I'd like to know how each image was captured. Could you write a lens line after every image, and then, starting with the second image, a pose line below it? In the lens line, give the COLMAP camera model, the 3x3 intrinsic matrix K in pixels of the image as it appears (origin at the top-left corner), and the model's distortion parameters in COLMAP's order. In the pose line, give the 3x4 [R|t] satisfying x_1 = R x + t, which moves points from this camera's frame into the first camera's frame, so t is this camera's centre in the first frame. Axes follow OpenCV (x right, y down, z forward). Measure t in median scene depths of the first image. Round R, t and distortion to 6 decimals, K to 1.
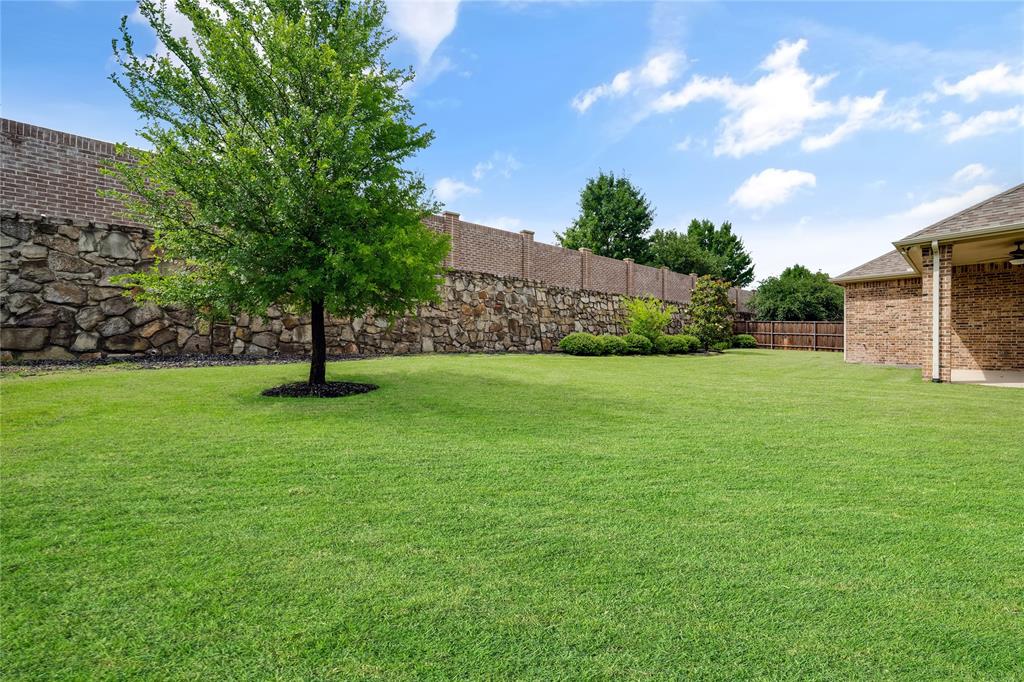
lens RADIAL K [[373.3, 0, 518.0], [0, 373.3, 344.7], [0, 0, 1]] dist [-0.010951, 0.000931]
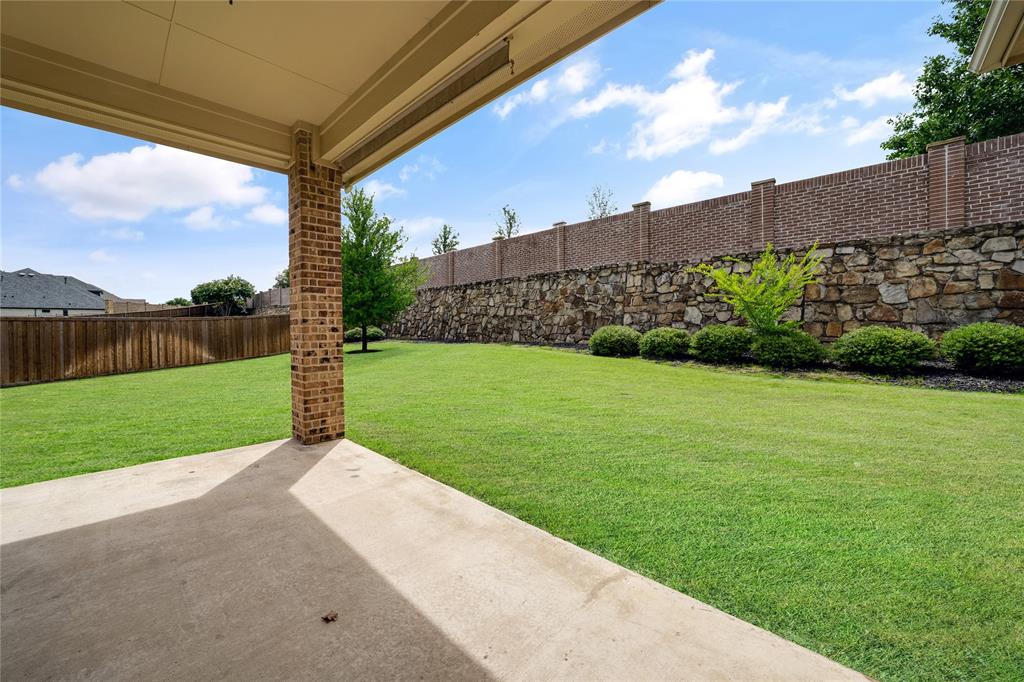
lens RADIAL K [[388.3, 0, 501.7], [0, 388.3, 330.6], [0, 0, 1]] dist [-0.011583, 0.000195]
pose [[0.127023, 0.013366, -0.991810, 1.068795], [-0.000100, 0.999909, 0.013463, -0.036790], [0.991900, -0.001611, 0.127013, 0.720482]]
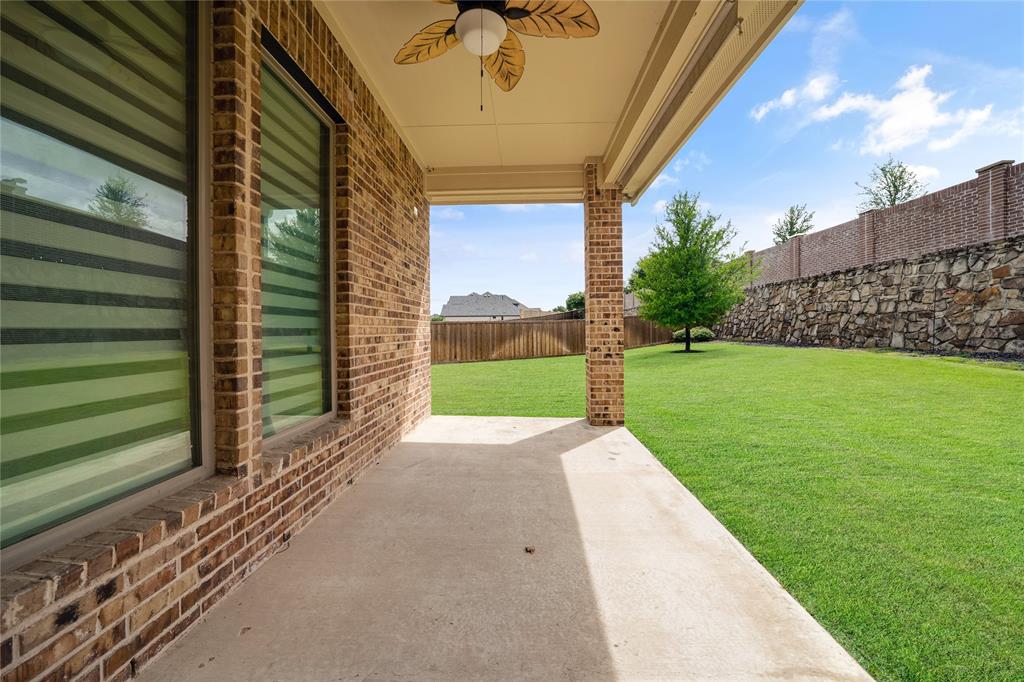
lens RADIAL K [[370.4, 0, 519.9], [0, 370.4, 332.0], [0, 0, 1]] dist [-0.008307, 0.000602]
pose [[-0.633051, 0.012527, -0.774009, 1.059539], [0.001304, 0.999885, 0.015117, -0.036145], [0.774109, 0.008561, -0.632994, 0.788601]]
